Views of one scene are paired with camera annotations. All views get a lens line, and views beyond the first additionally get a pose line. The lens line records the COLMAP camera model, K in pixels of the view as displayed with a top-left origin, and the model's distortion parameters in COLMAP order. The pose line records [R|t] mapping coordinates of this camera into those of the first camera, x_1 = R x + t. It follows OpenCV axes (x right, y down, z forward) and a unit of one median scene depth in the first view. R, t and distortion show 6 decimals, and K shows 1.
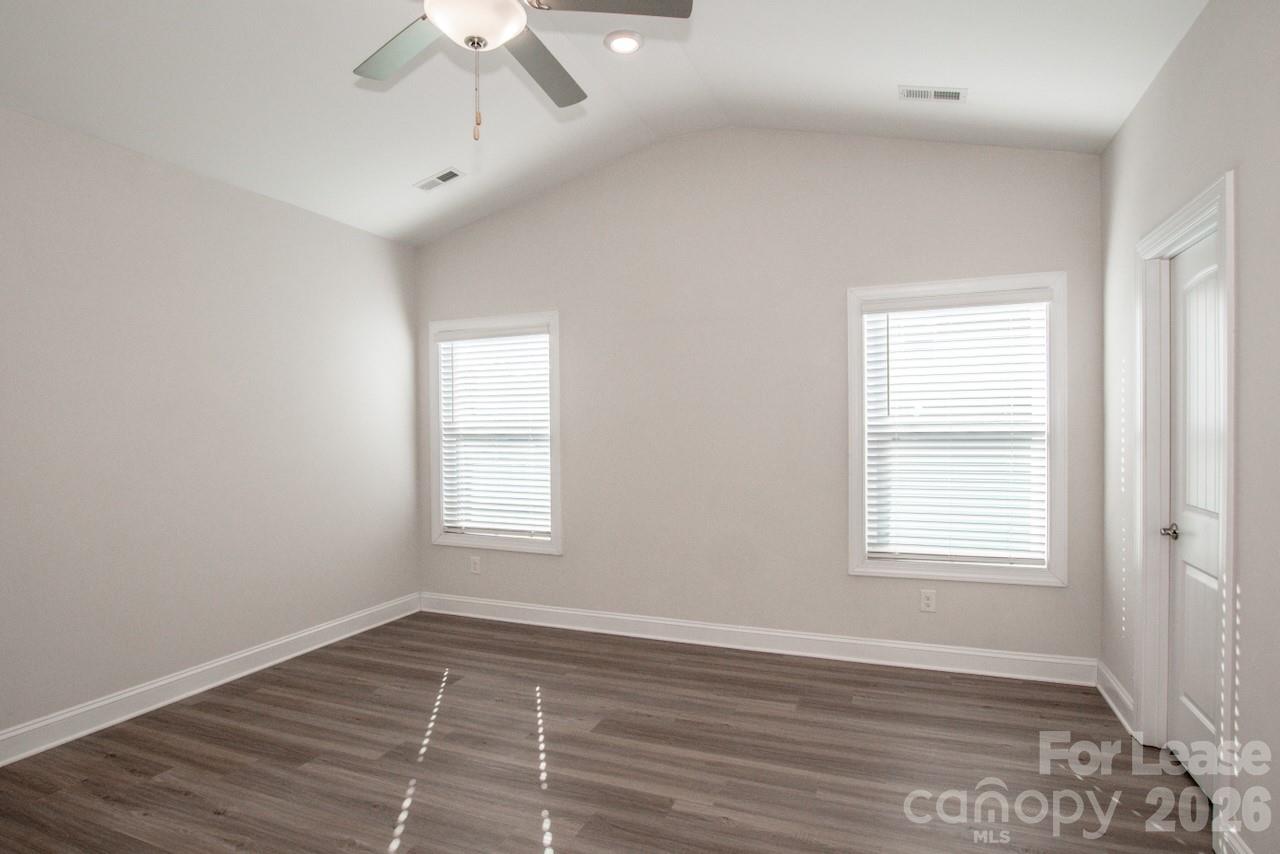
lens RADIAL K [[636.0, 0, 656.2], [0, 636.0, 429.4], [0, 0, 1]] dist [-0.025796, 0.000838]
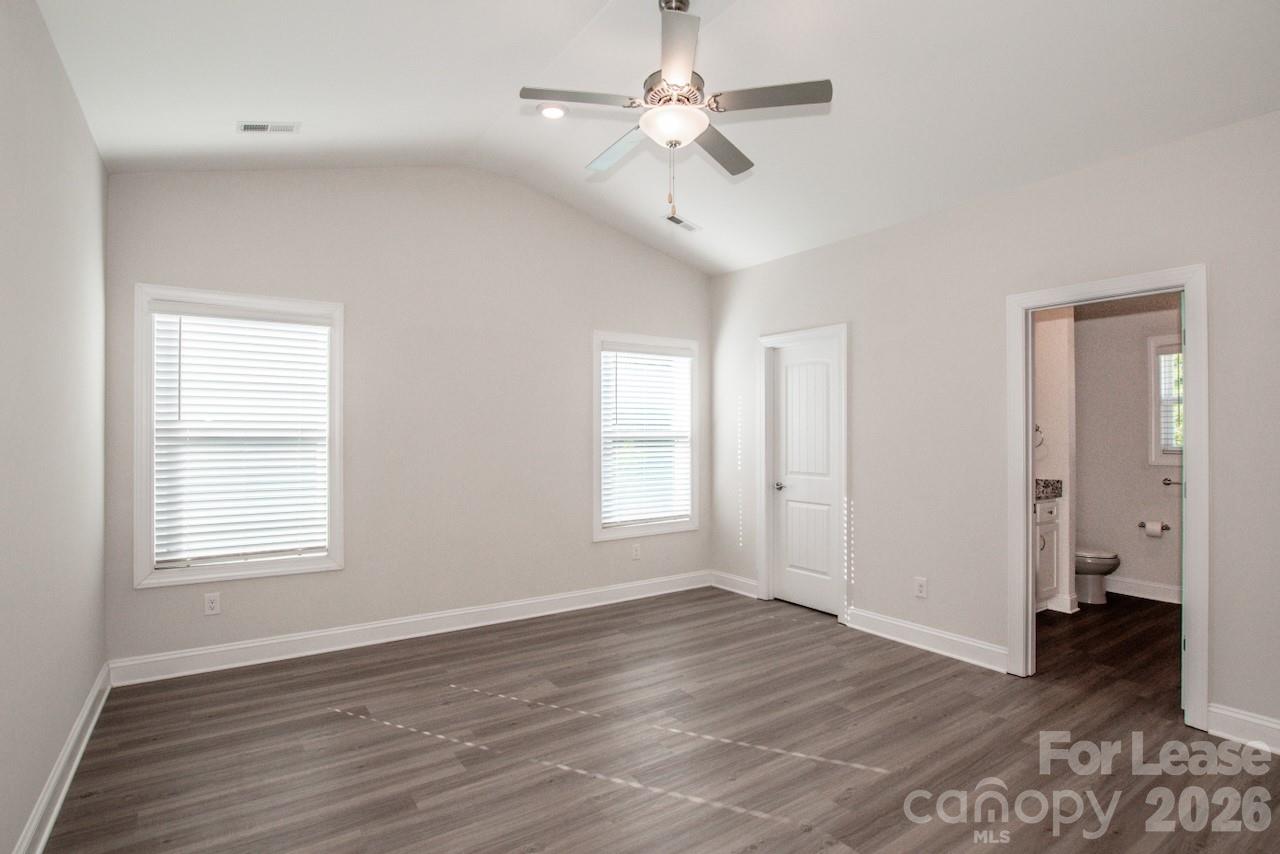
lens RADIAL K [[619.7, 0, 637.9], [0, 619.7, 428.1], [0, 0, 1]] dist [-0.022520, 0.001780]
pose [[0.584047, 0.015044, 0.811581, -0.719910], [-0.002779, 0.999859, -0.016535, 0.008664], [-0.811715, 0.007402, 0.584006, 0.153696]]
